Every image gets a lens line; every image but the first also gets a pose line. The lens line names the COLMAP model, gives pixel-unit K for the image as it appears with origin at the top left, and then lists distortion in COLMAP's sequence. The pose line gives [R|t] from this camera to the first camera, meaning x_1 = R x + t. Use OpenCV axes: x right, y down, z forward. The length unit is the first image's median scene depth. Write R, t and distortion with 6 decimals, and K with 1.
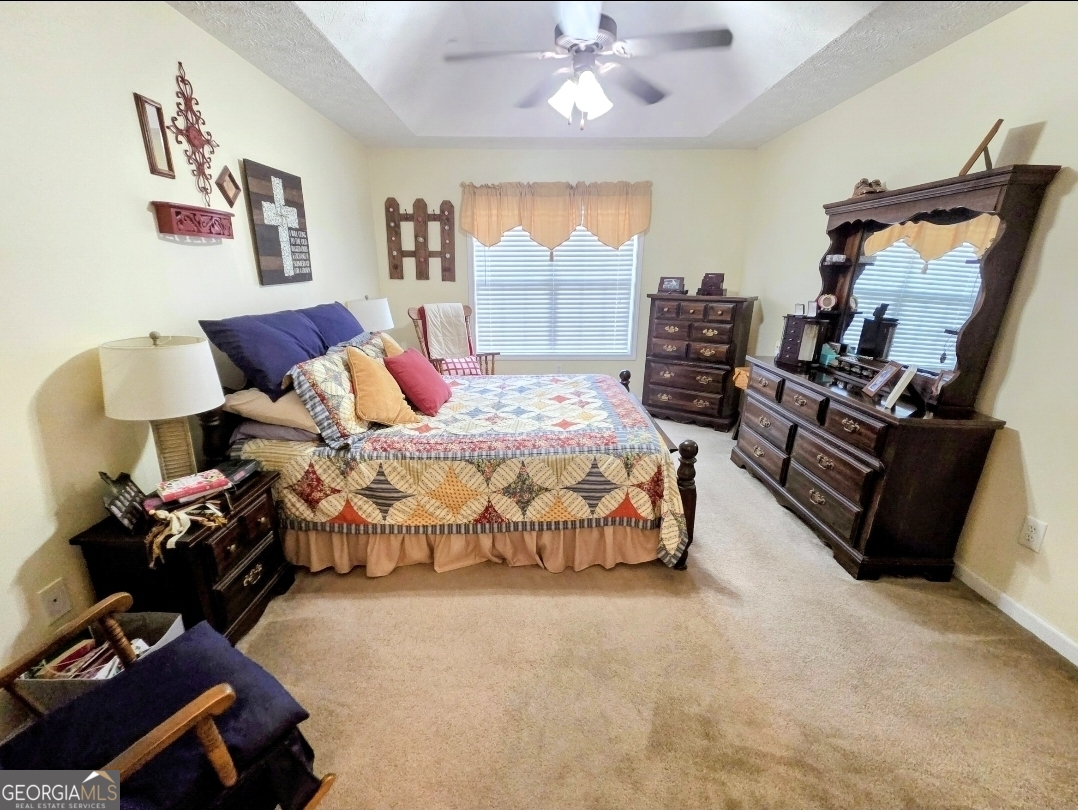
lens RADIAL K [[460.4, 0, 534.4], [0, 460.4, 408.4], [0, 0, 1]] dist [-0.001413, 0.000032]
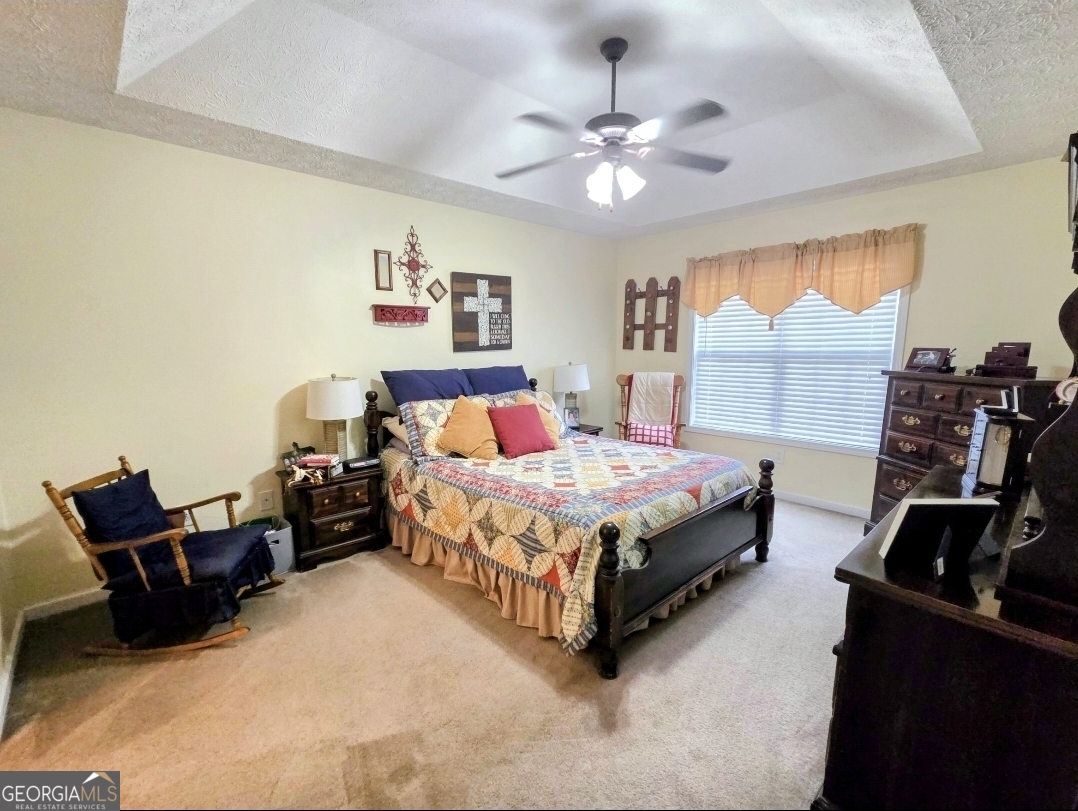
lens RADIAL K [[468.9, 0, 533.6], [0, 468.9, 406.2], [0, 0, 1]] dist [0.003642, -0.000853]
pose [[0.690412, 0.092346, -0.717498, 0.714335], [-0.203334, 0.976607, -0.069963, -0.047046], [0.694252, 0.194195, 0.693038, 0.182350]]
